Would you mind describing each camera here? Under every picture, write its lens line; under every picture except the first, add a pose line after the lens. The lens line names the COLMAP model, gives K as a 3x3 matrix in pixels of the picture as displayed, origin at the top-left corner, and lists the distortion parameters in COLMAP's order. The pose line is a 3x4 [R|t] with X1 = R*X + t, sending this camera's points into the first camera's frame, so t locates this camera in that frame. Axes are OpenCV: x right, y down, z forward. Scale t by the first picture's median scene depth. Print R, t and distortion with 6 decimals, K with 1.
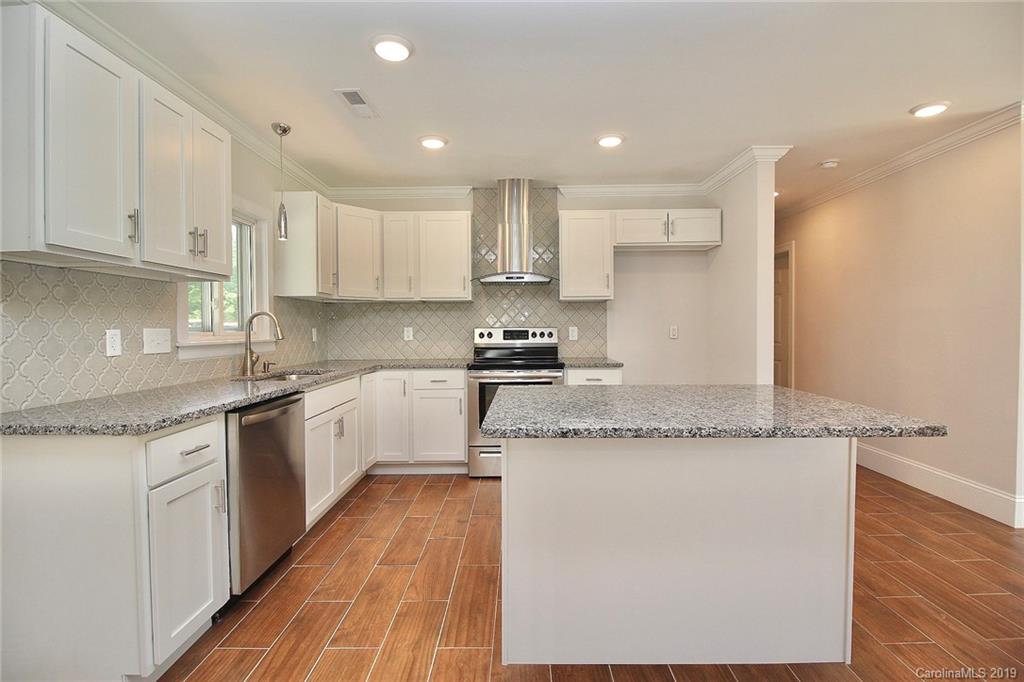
lens RADIAL K [[479.2, 0, 515.0], [0, 479.2, 336.1], [0, 0, 1]] dist [-0.017241, -0.000578]
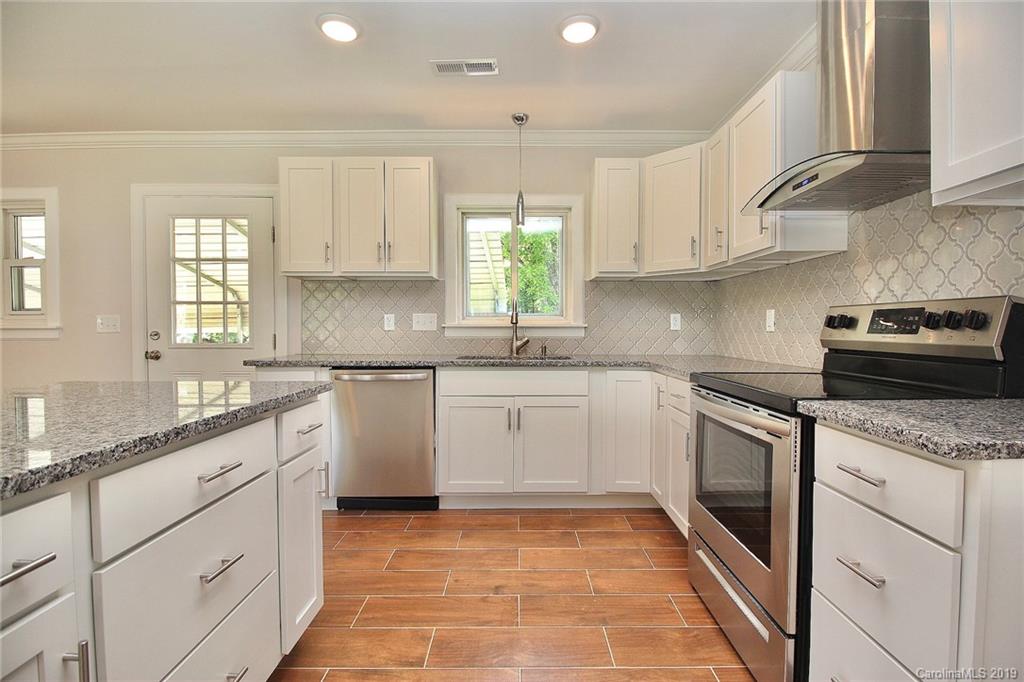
lens RADIAL K [[471.9, 0, 518.1], [0, 471.9, 337.4], [0, 0, 1]] dist [-0.012910, -0.000111]
pose [[0.008137, 0.030520, -0.999501, 0.398415], [-0.017093, 0.999392, 0.030378, 0.004606], [0.999821, 0.016838, 0.008654, 0.733541]]
